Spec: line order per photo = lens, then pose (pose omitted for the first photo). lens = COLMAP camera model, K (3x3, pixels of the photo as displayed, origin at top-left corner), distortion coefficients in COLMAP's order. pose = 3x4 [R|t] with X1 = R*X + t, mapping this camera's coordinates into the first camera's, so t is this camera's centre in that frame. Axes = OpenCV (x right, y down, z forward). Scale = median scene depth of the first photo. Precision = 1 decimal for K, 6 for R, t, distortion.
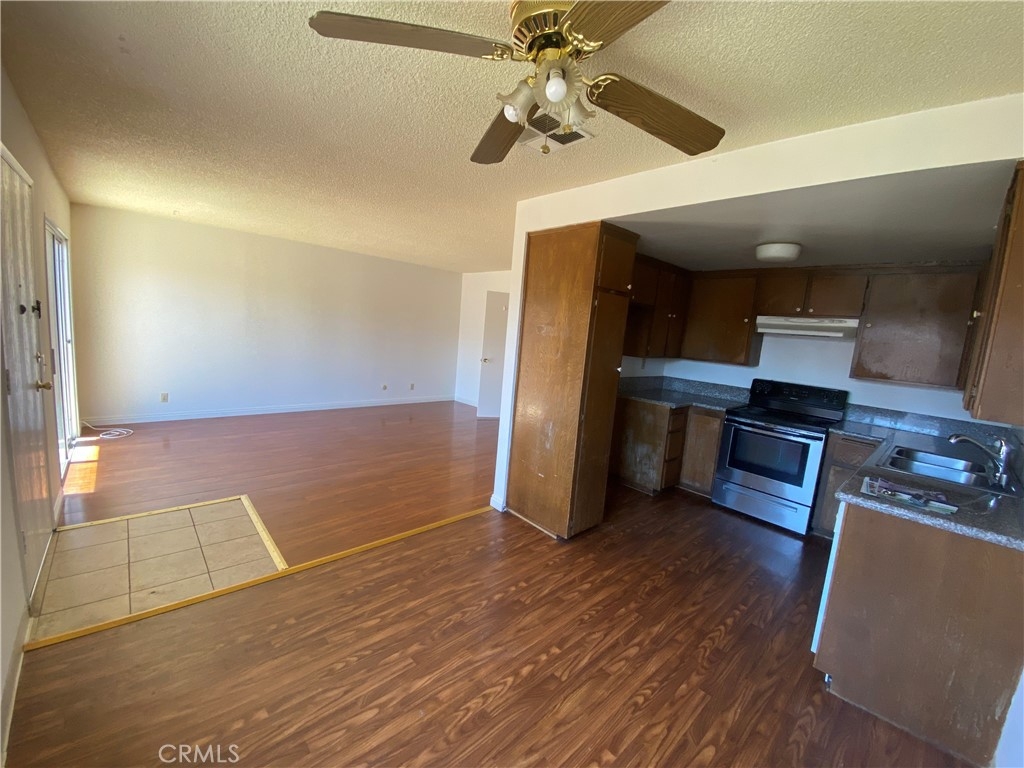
lens RADIAL K [[416.9, 0, 511.9], [0, 416.9, 383.0], [0, 0, 1]] dist [0.036137, -0.032544]
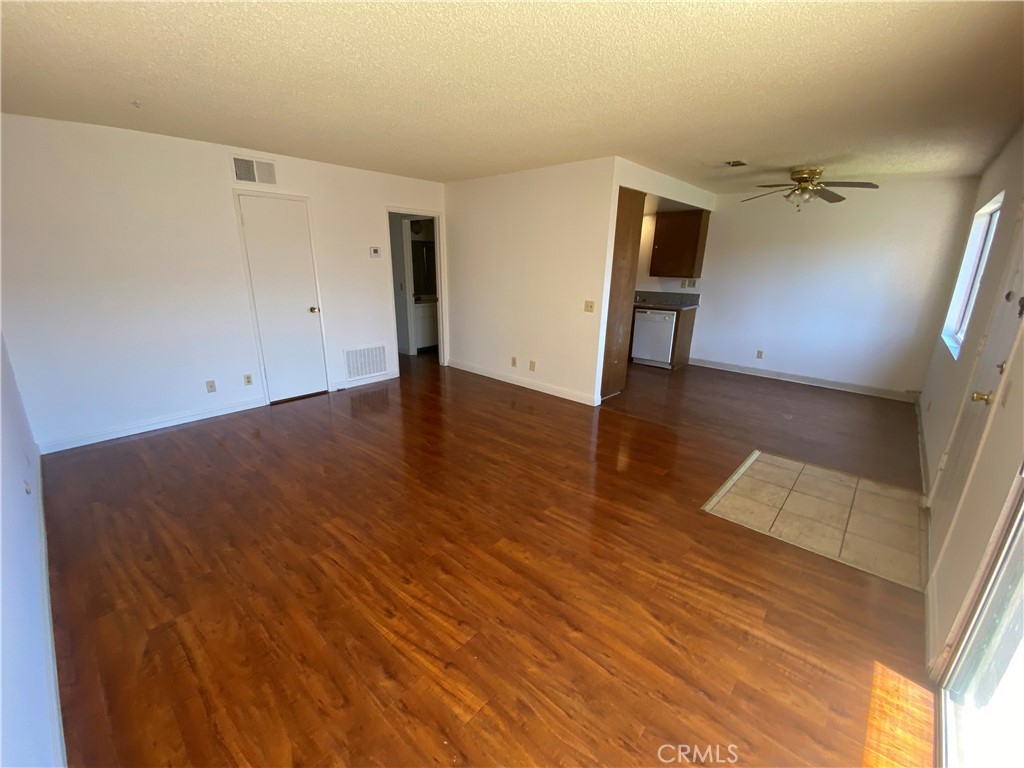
lens RADIAL K [[416.9, 0, 511.9], [0, 416.9, 383.0], [0, 0, 1]] dist [0.036137, -0.032544]
pose [[-0.083526, -0.360361, 0.929066, -1.717948], [0.110752, 0.923191, 0.368039, -0.396290], [-0.990332, 0.133637, -0.037200, 1.843972]]
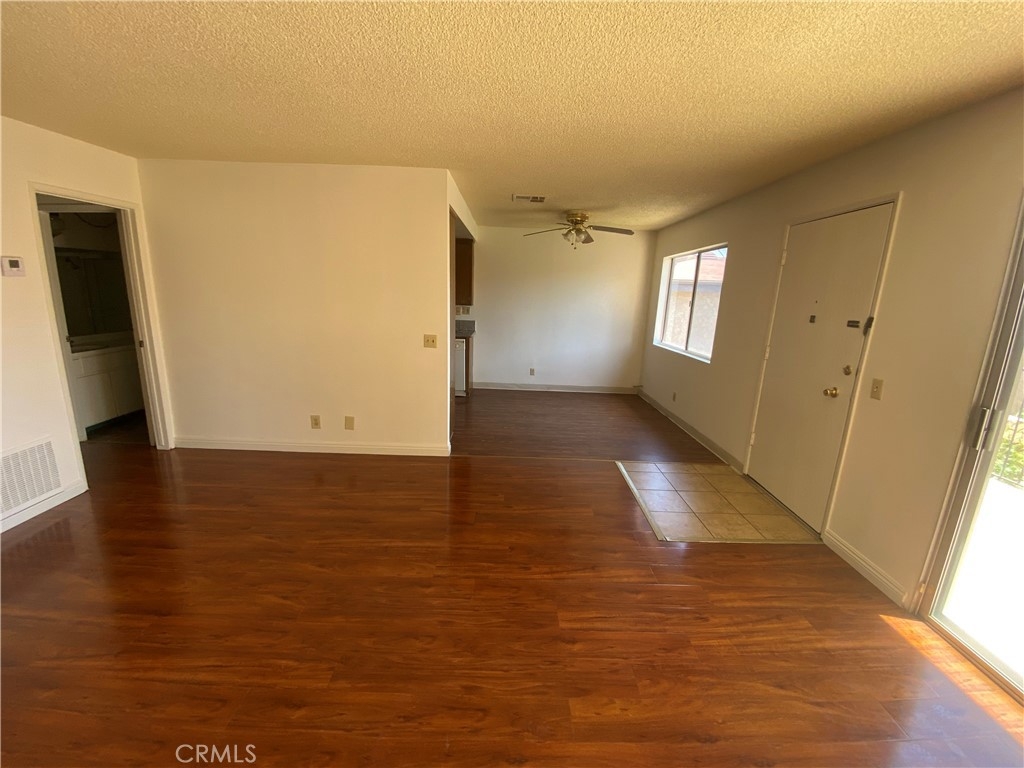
lens RADIAL K [[416.9, 0, 511.9], [0, 416.9, 383.0], [0, 0, 1]] dist [0.036137, -0.032544]
pose [[-0.730036, -0.250677, 0.635774, -1.171636], [-0.003996, 0.931848, 0.362826, -0.406801], [-0.683397, 0.262335, -0.681284, 2.254084]]
